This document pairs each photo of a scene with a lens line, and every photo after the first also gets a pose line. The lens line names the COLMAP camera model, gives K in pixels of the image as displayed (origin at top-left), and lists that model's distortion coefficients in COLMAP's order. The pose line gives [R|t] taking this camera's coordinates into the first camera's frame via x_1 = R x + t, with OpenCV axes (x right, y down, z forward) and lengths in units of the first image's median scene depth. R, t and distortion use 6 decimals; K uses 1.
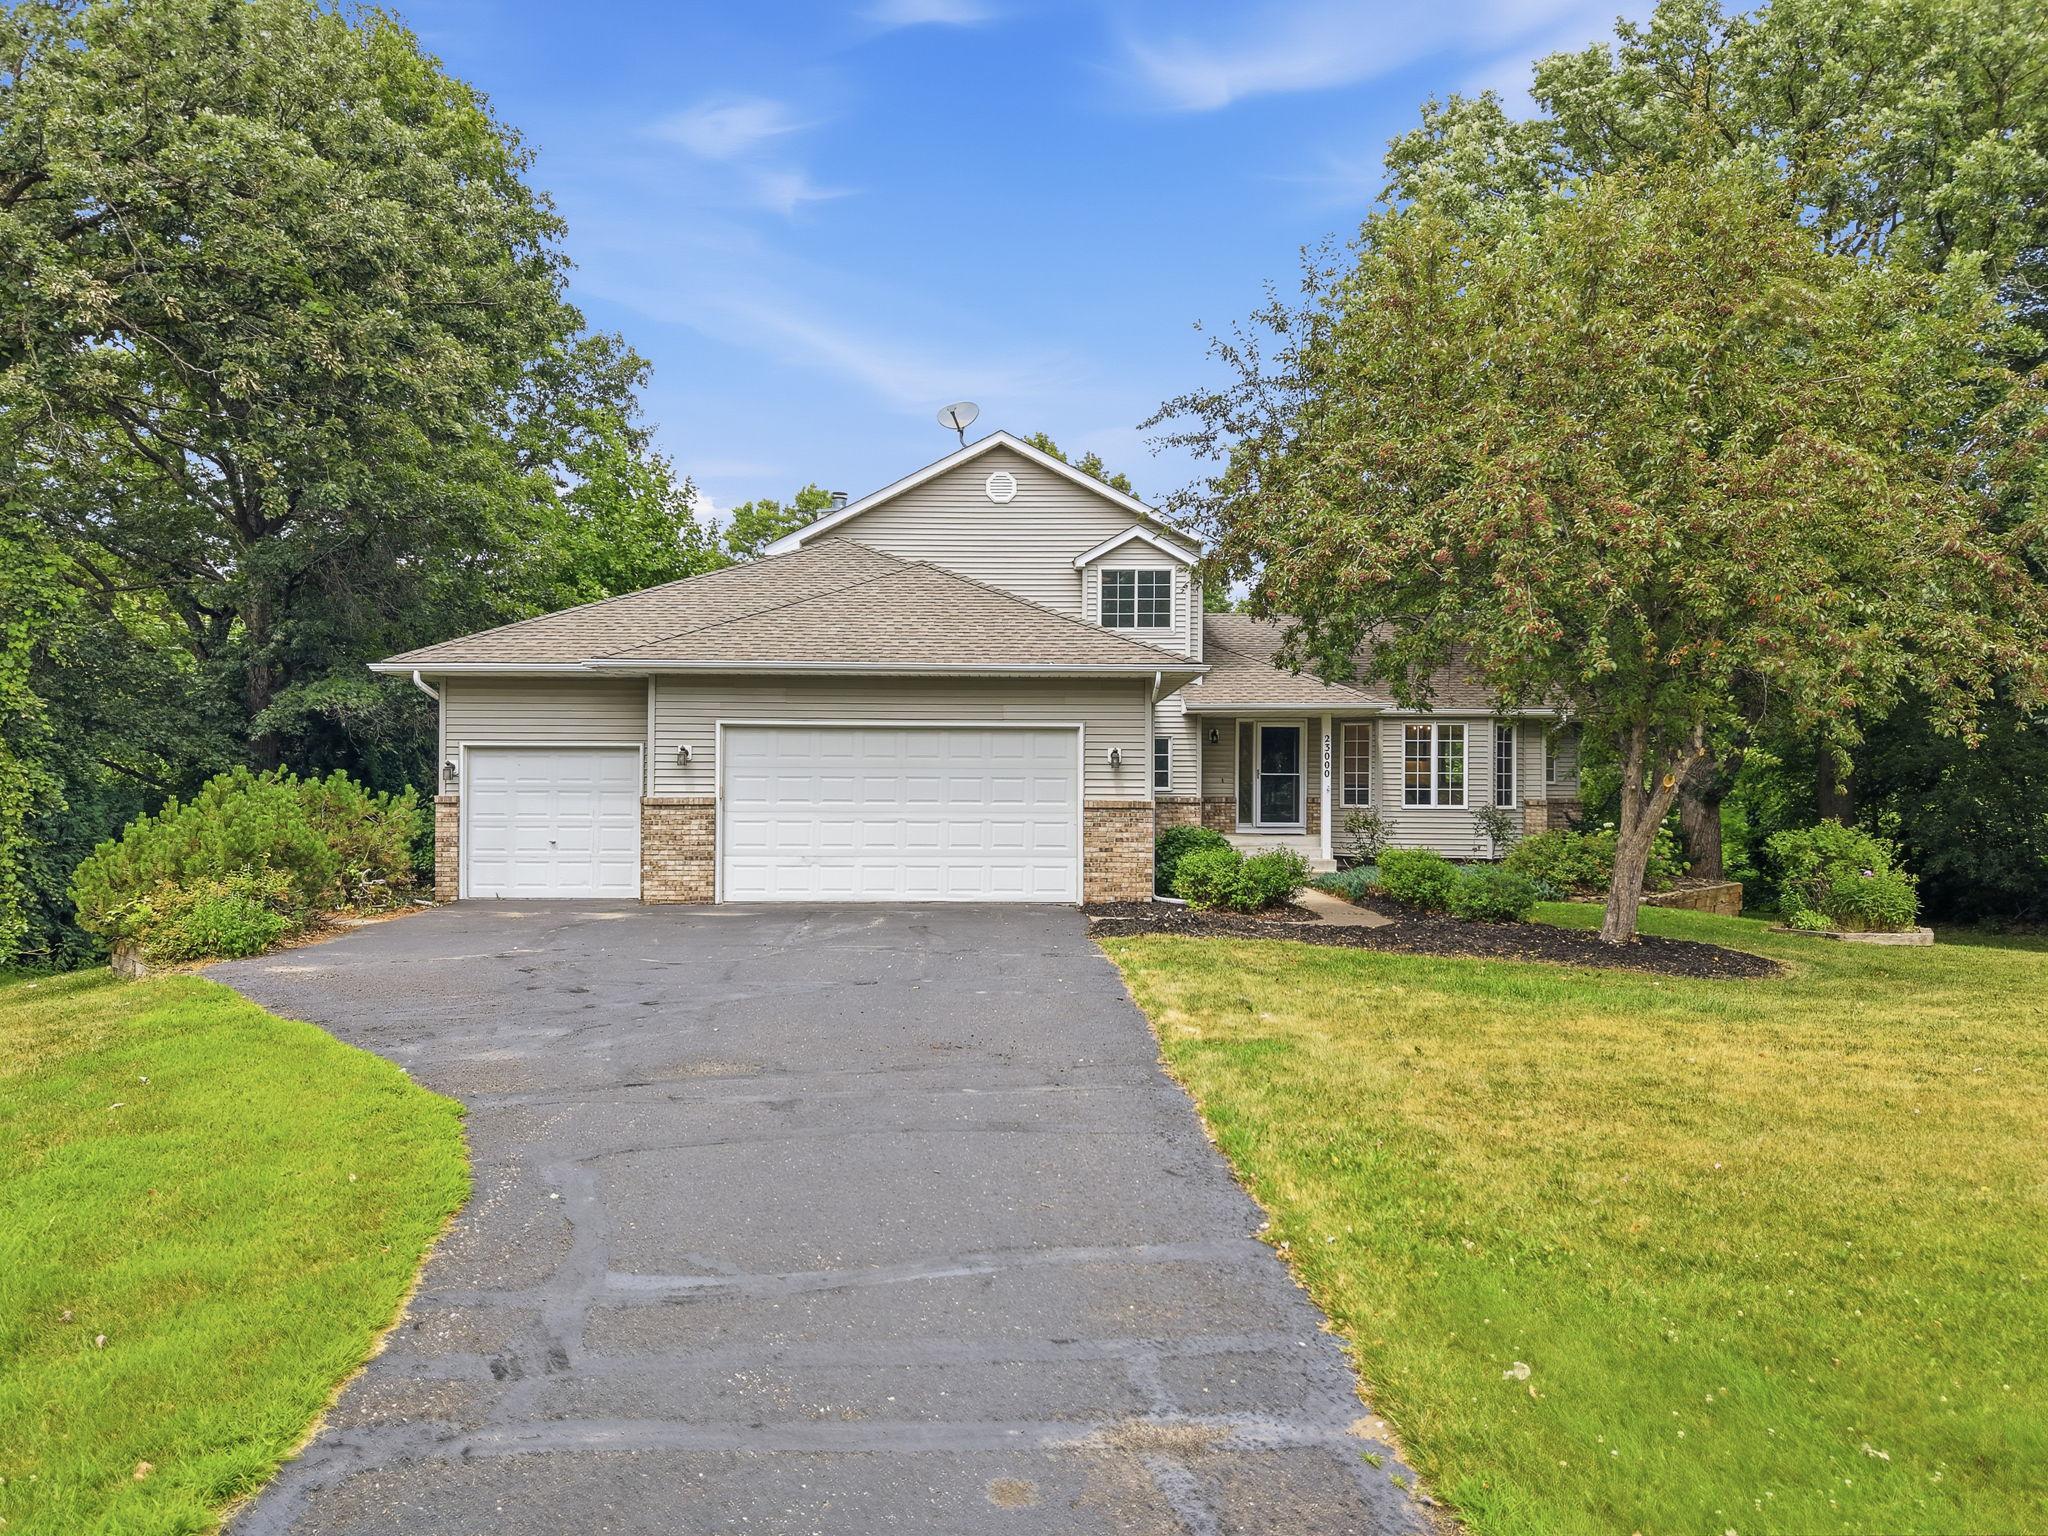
lens RADIAL K [[1458.4, 0, 1043.3], [0, 1458.4, 786.0], [0, 0, 1]] dist [-0.006059, 0.000707]
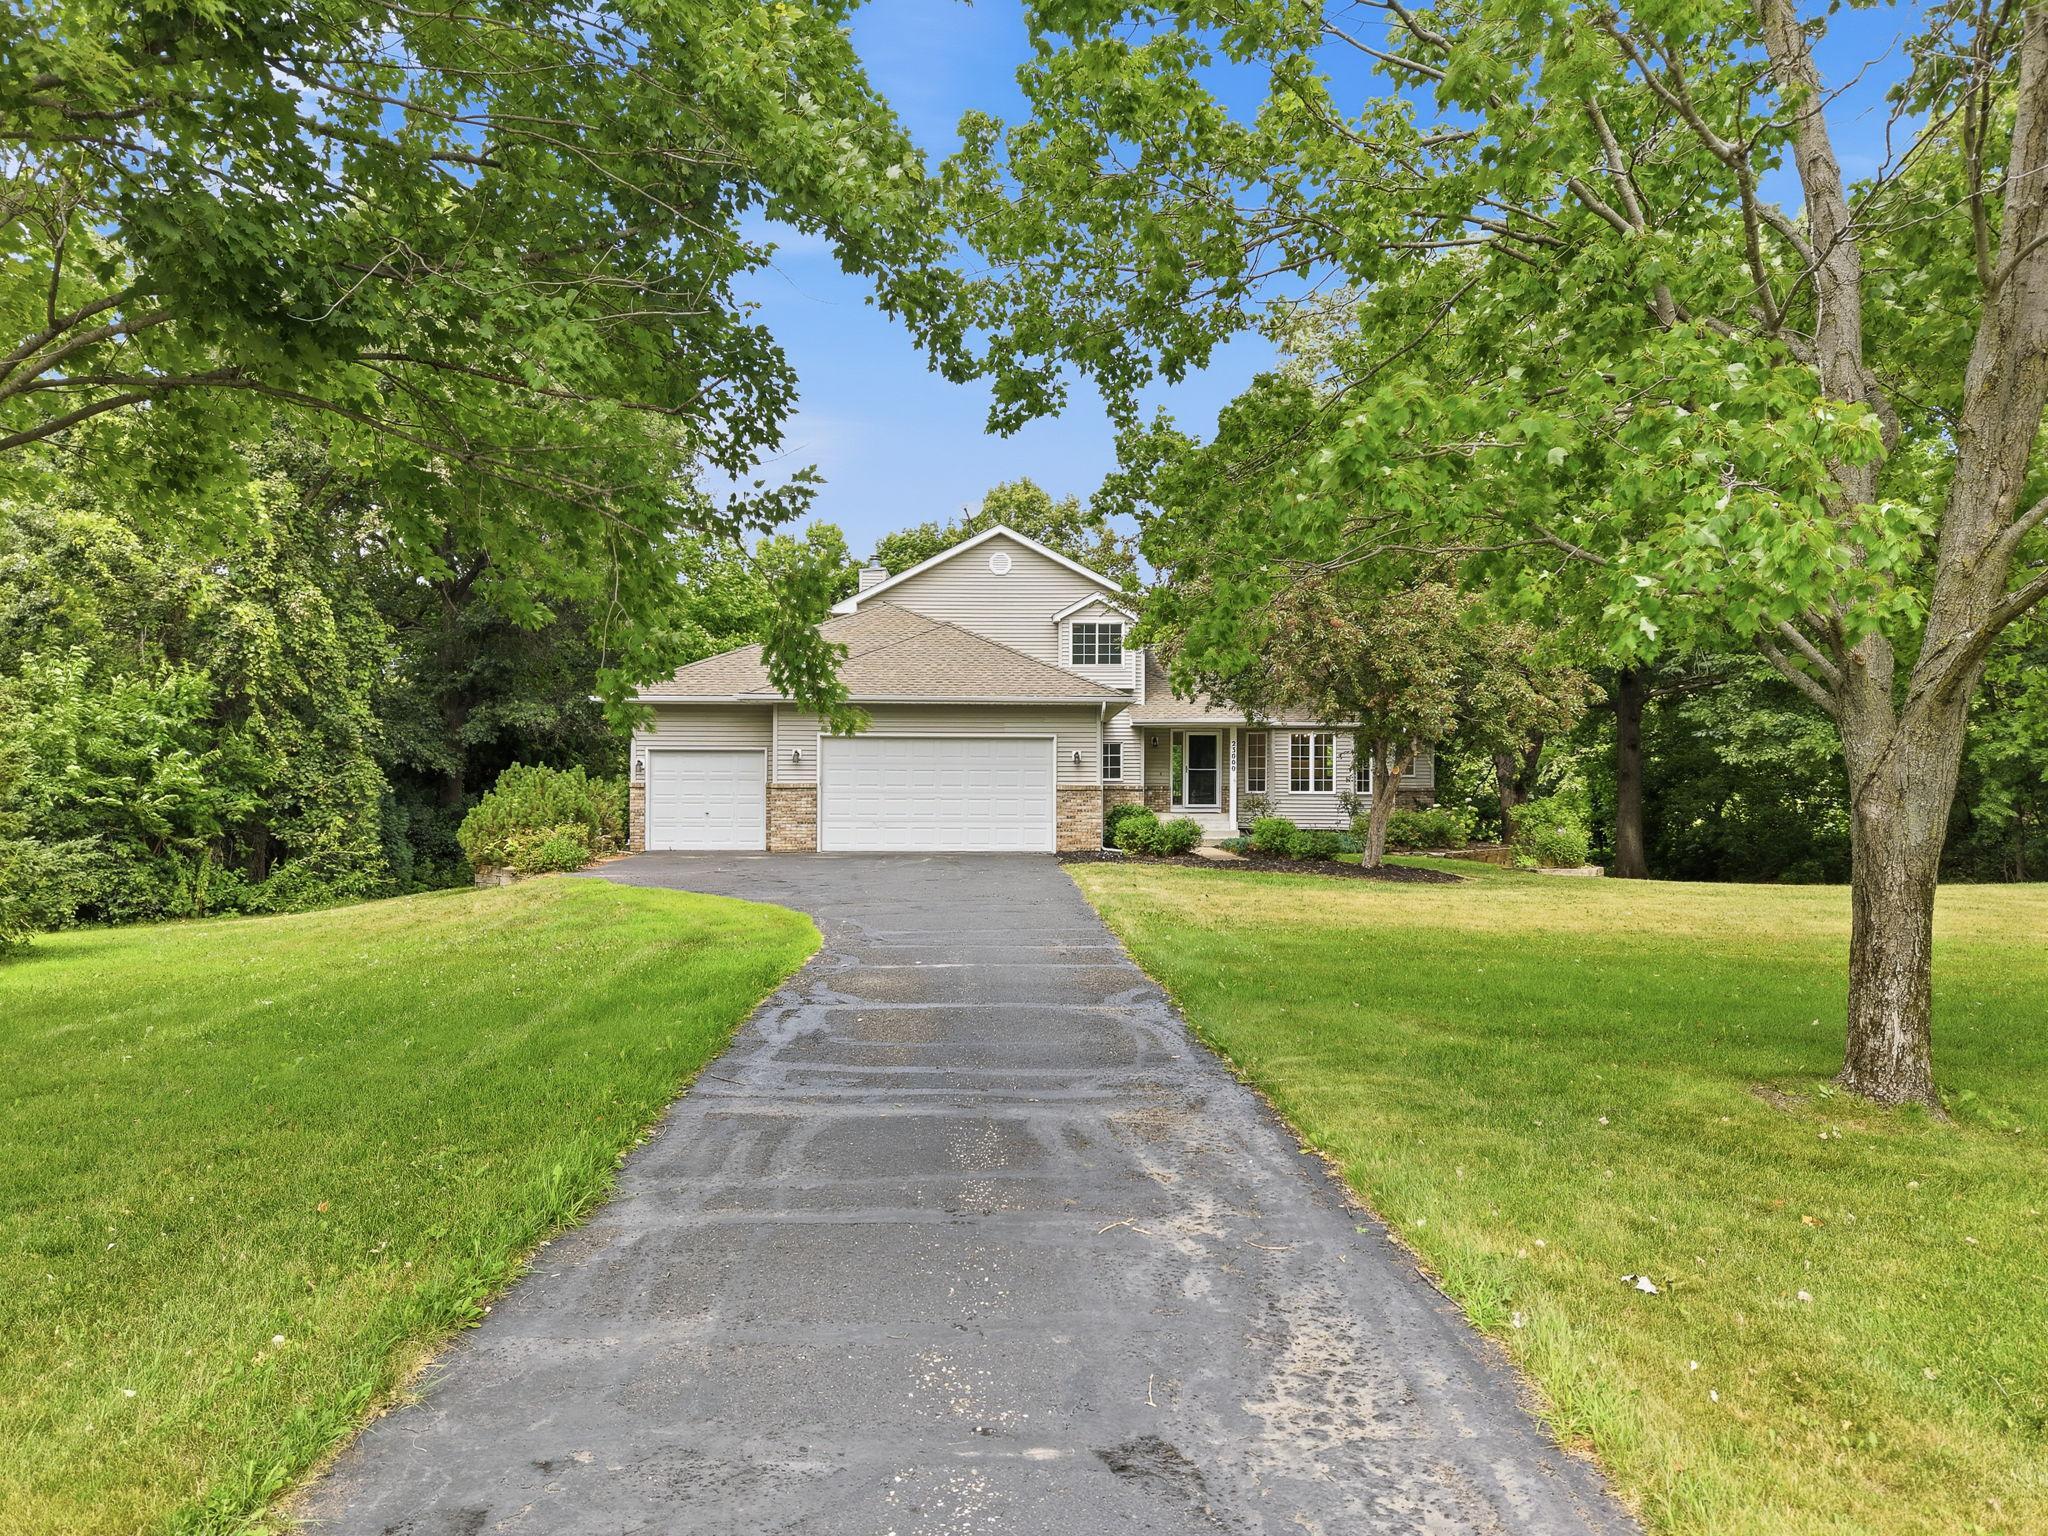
lens RADIAL K [[1368.2, 0, 1028.5], [0, 1368.2, 778.8], [0, 0, 1]] dist [0.041702, -0.015817]
pose [[0.999996, -0.000389, -0.002924, 0.002546], [0.000377, 0.999991, -0.004153, 0.009116], [0.002925, 0.004152, 0.999987, -0.430766]]
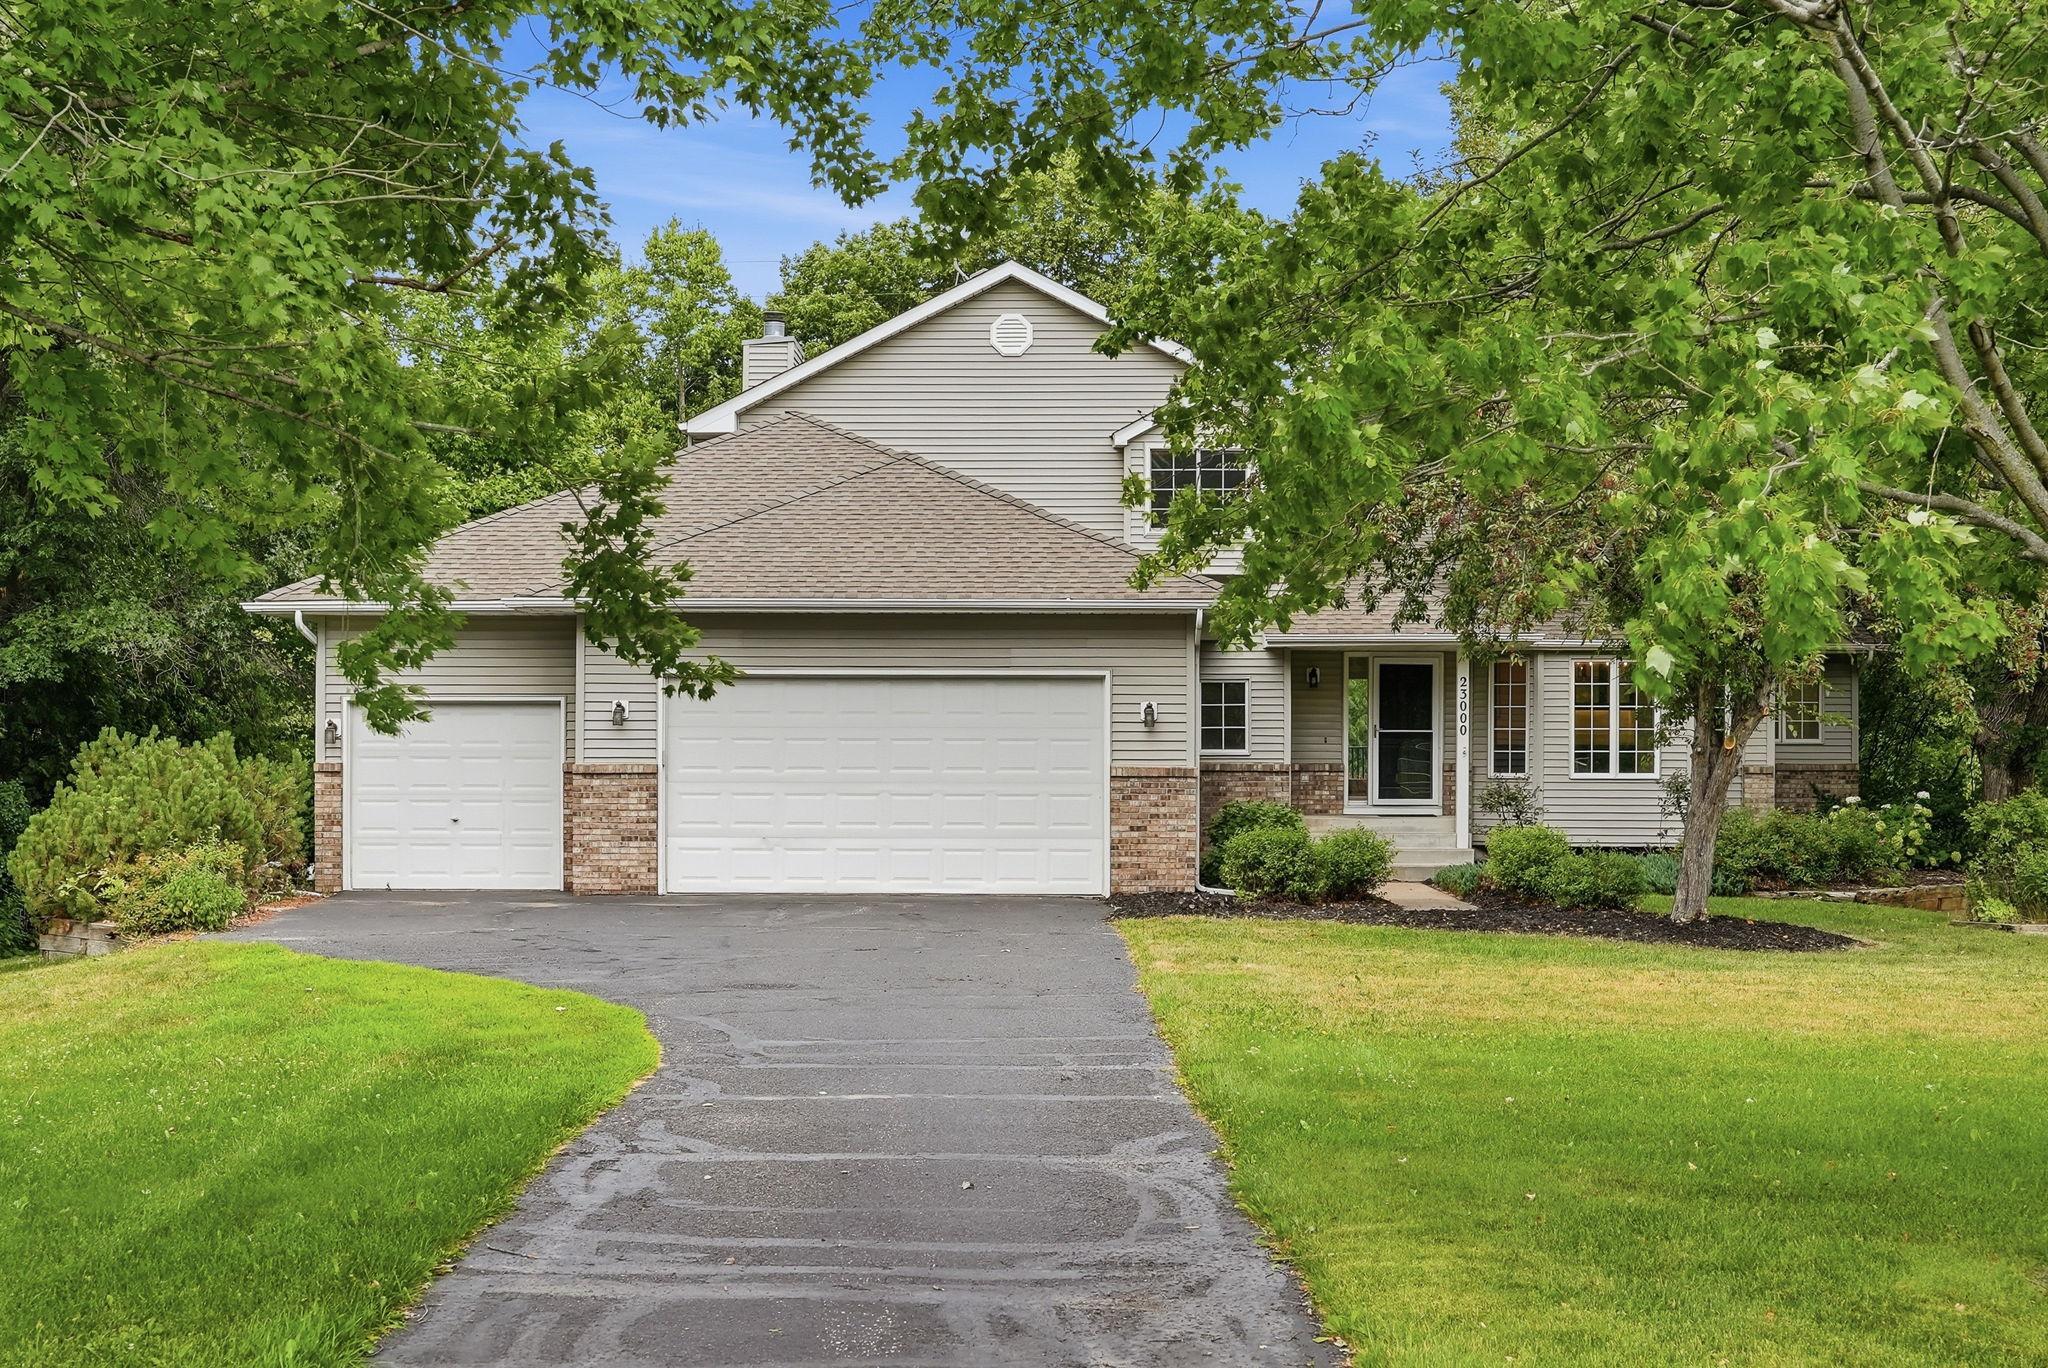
lens RADIAL K [[2832.5, 0, 1020.1], [0, 2832.5, 697.2], [0, 0, 1]] dist [-0.088606, 0.000000]
pose [[0.999492, -0.003020, -0.031742, 0.027135], [0.002481, 0.999852, -0.017005, -0.002201], [0.031788, 0.016917, 0.999351, -0.558654]]
